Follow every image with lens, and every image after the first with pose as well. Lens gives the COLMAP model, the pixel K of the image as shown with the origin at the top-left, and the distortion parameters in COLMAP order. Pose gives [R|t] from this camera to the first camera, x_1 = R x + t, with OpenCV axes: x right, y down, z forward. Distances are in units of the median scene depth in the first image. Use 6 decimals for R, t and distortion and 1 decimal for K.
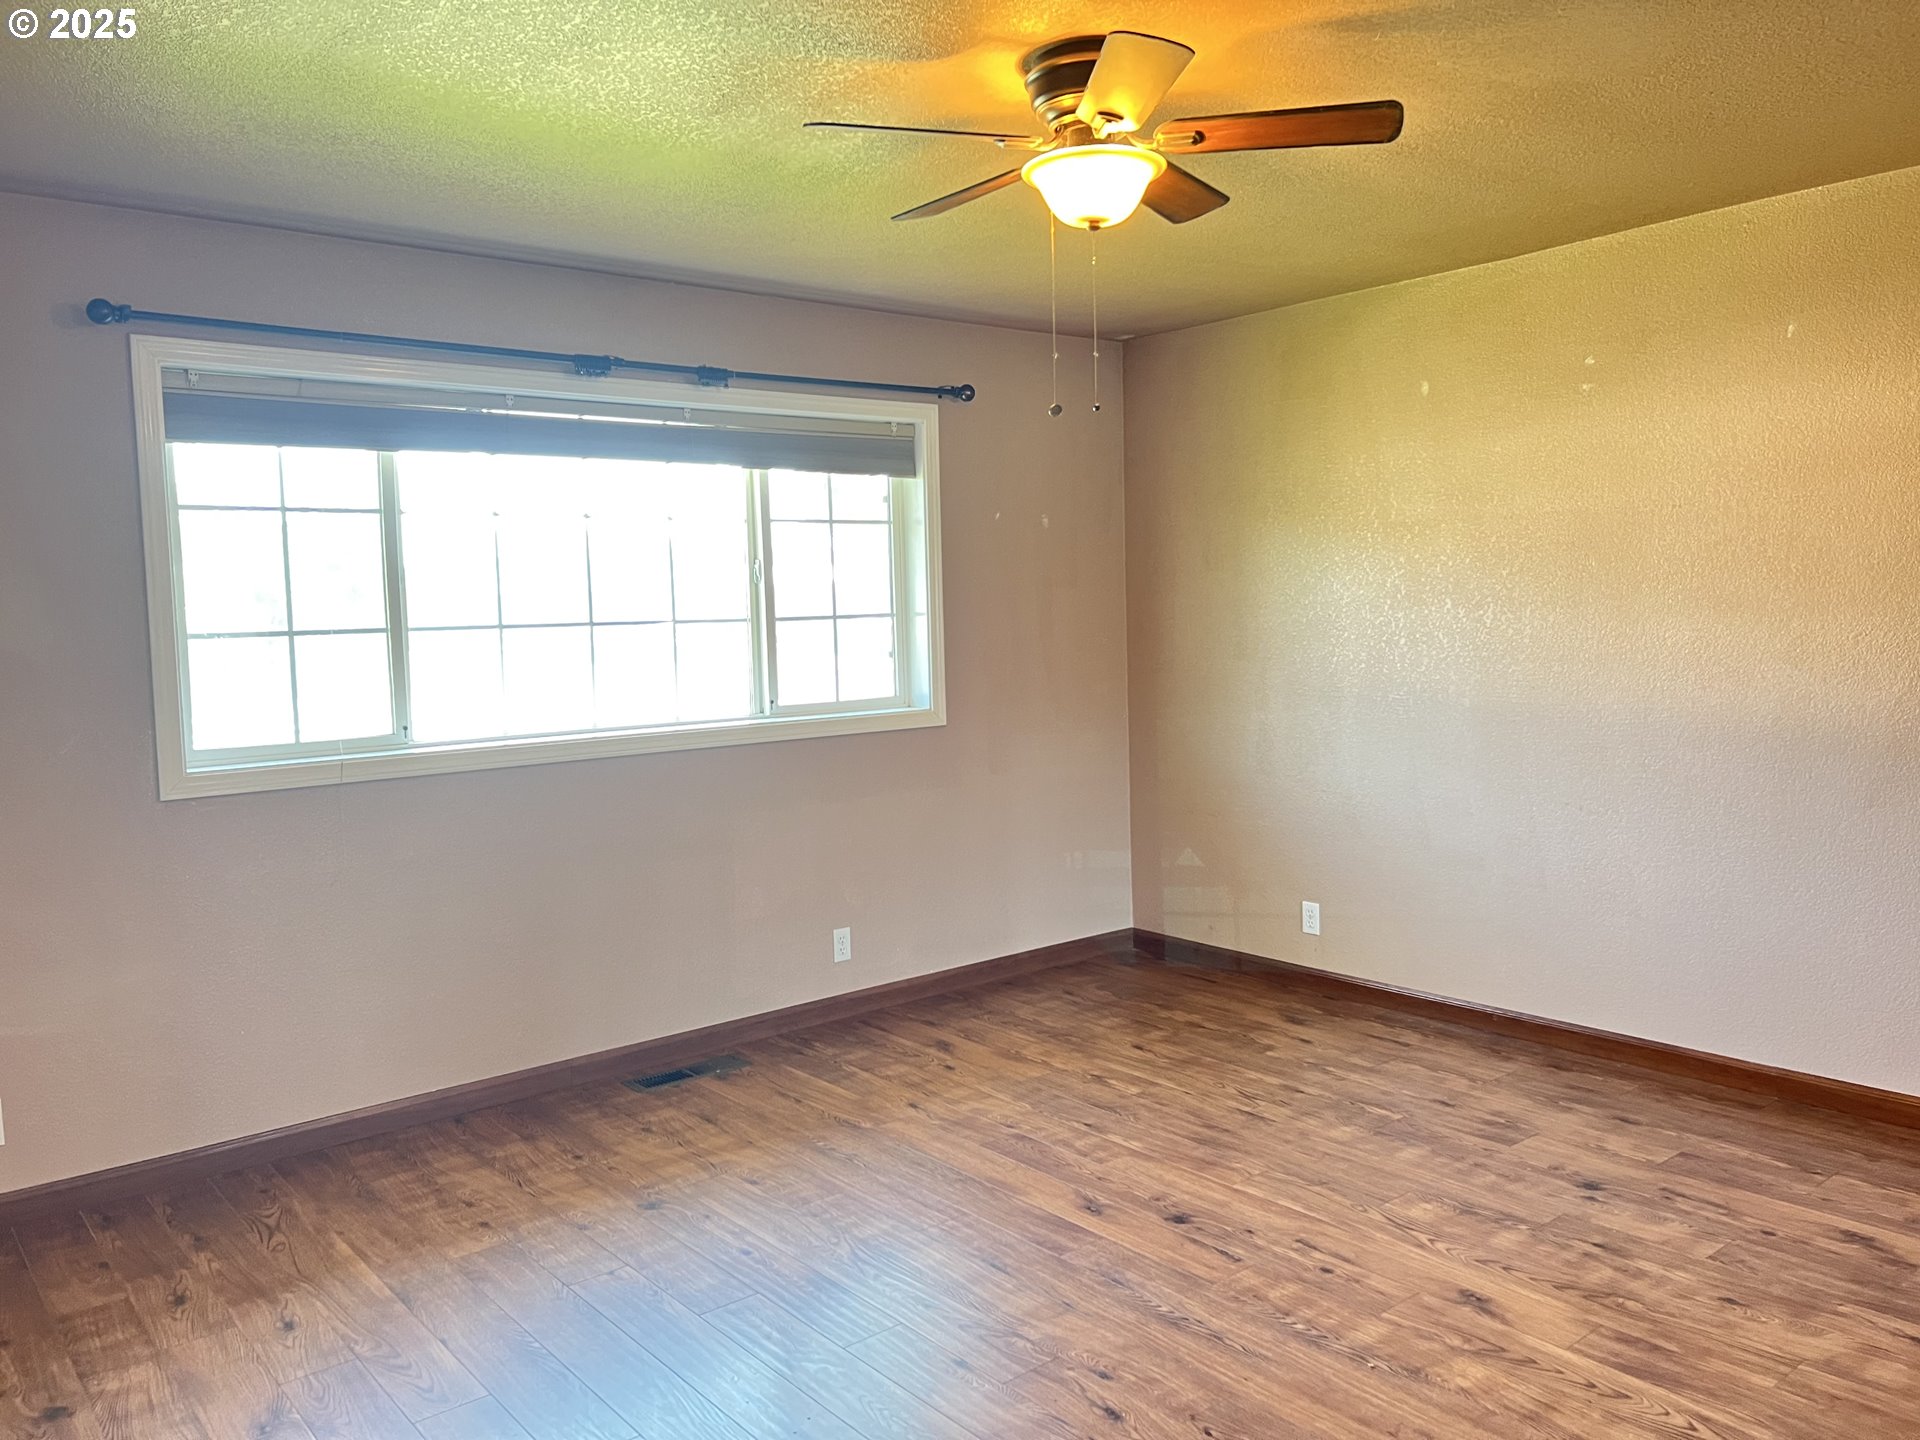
lens RADIAL K [[1449.5, 0, 964.3], [0, 1449.5, 724.9], [0, 0, 1]] dist [0.044382, -0.047186]
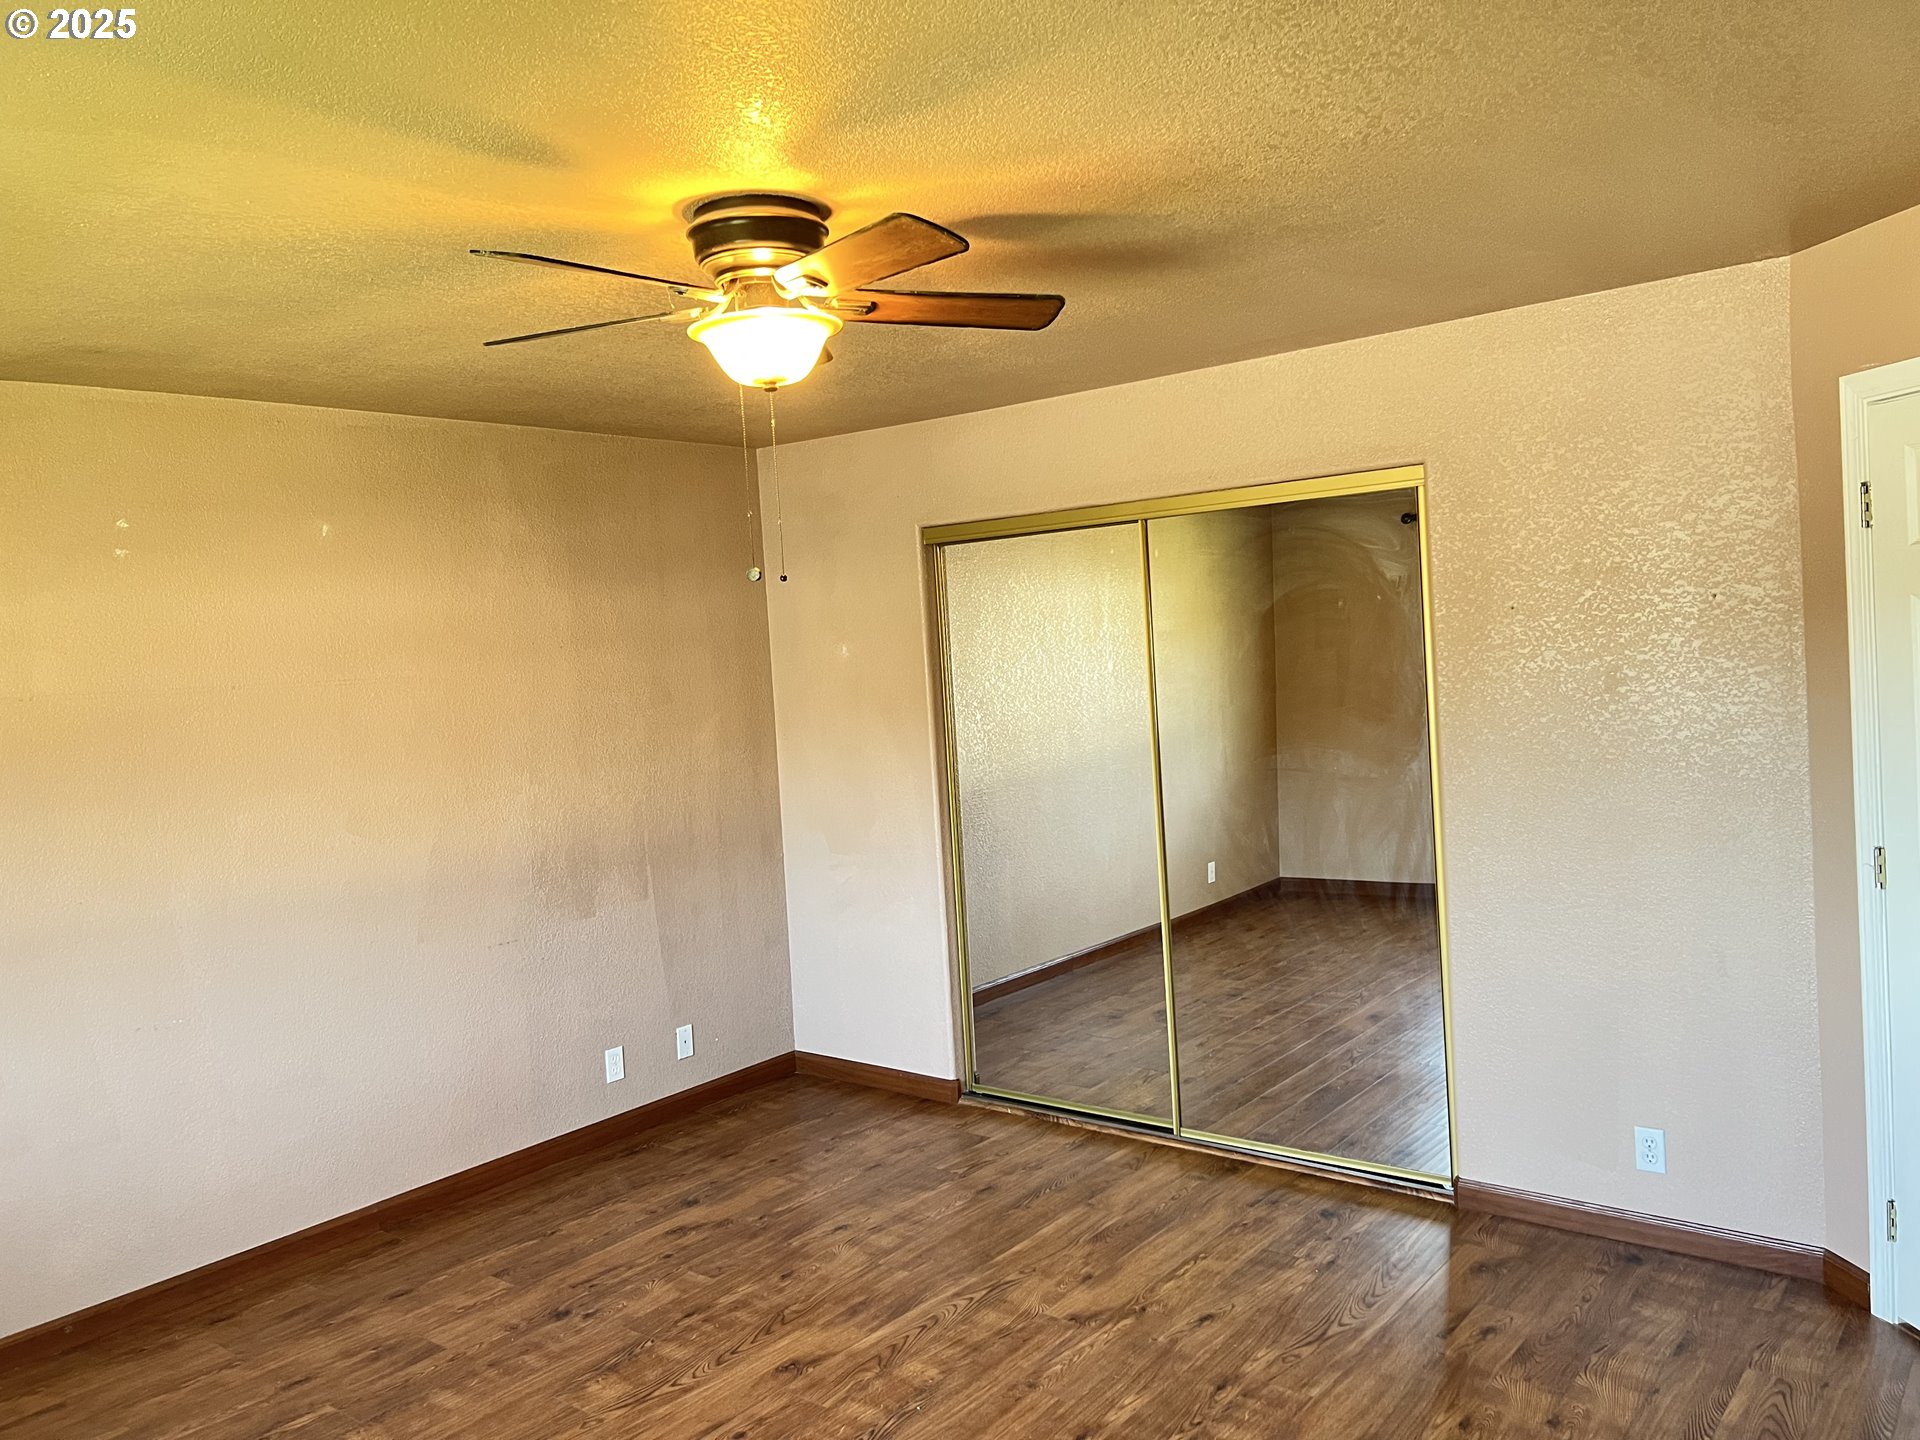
lens RADIAL K [[1449.5, 0, 964.1], [0, 1449.5, 709.5], [0, 0, 1]] dist [0.044382, -0.047186]
pose [[-0.198891, -0.010389, 0.979967, -0.691637], [0.144625, 0.988684, 0.039834, -0.125374], [-0.969292, 0.149651, -0.195138, 0.879122]]
